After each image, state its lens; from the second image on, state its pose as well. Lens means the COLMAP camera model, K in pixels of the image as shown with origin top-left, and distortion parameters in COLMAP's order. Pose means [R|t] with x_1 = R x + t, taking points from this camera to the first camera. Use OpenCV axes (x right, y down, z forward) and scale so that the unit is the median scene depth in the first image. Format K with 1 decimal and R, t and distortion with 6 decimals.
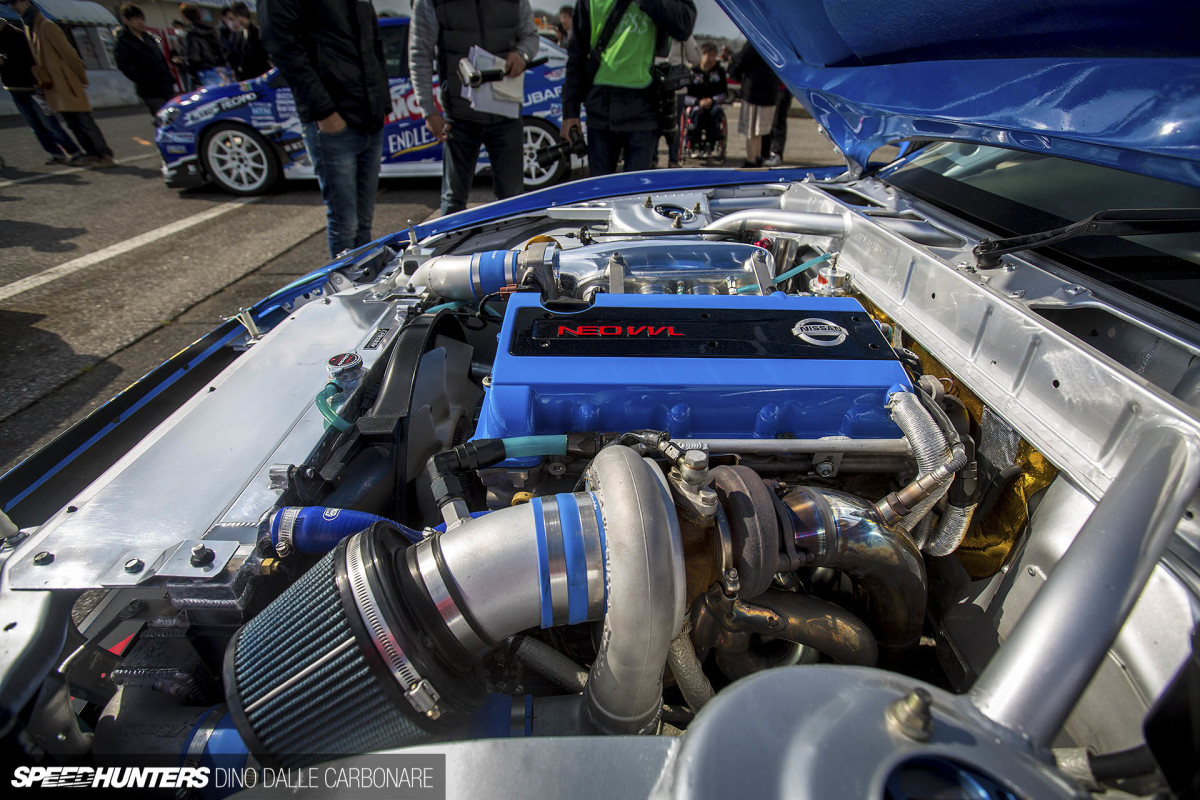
lens RADIAL K [[540.9, 0, 600.0], [0, 540.9, 400.0], [0, 0, 1]] dist [-0.017433, 0.000234]
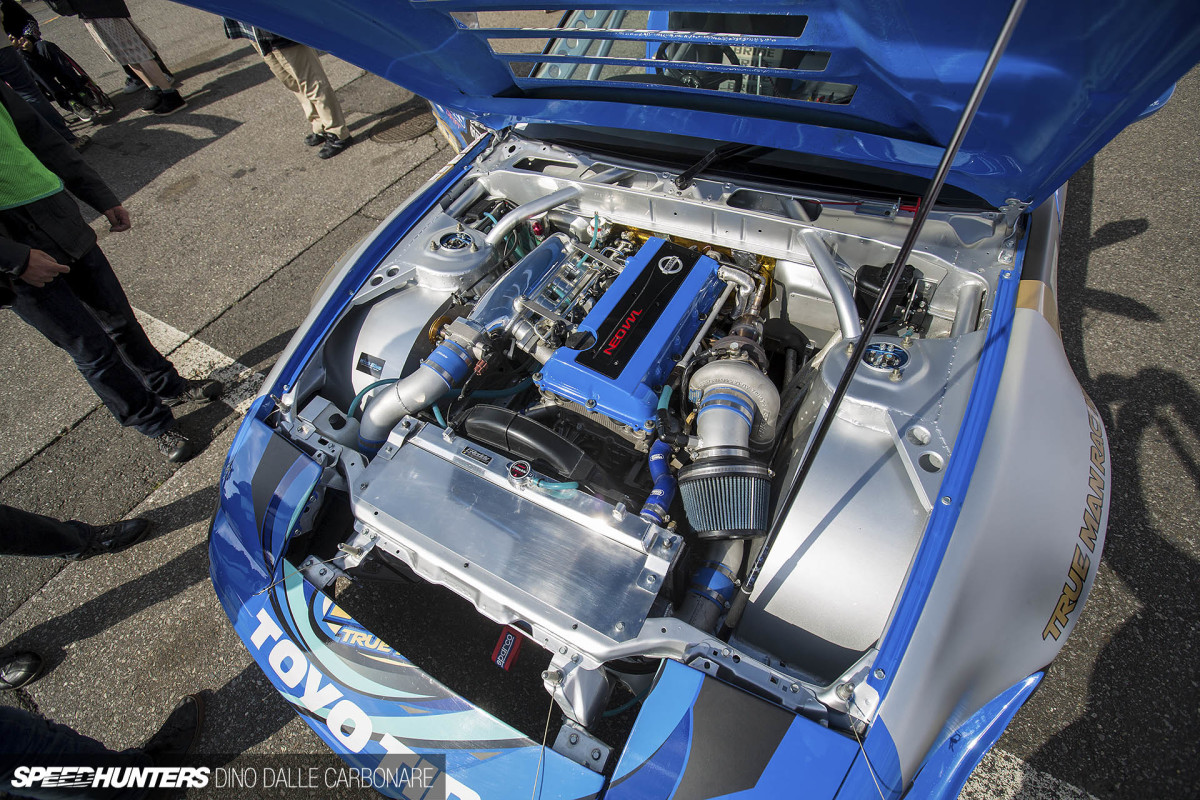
lens RADIAL K [[540.9, 0, 600.0], [0, 540.9, 400.0], [0, 0, 1]] dist [-0.017433, 0.000234]
pose [[0.536848, -0.707736, 0.459242, -1.055114], [0.585401, 0.704456, 0.401308, -0.763871], [-0.607536, 0.053399, 0.792495, -0.426349]]
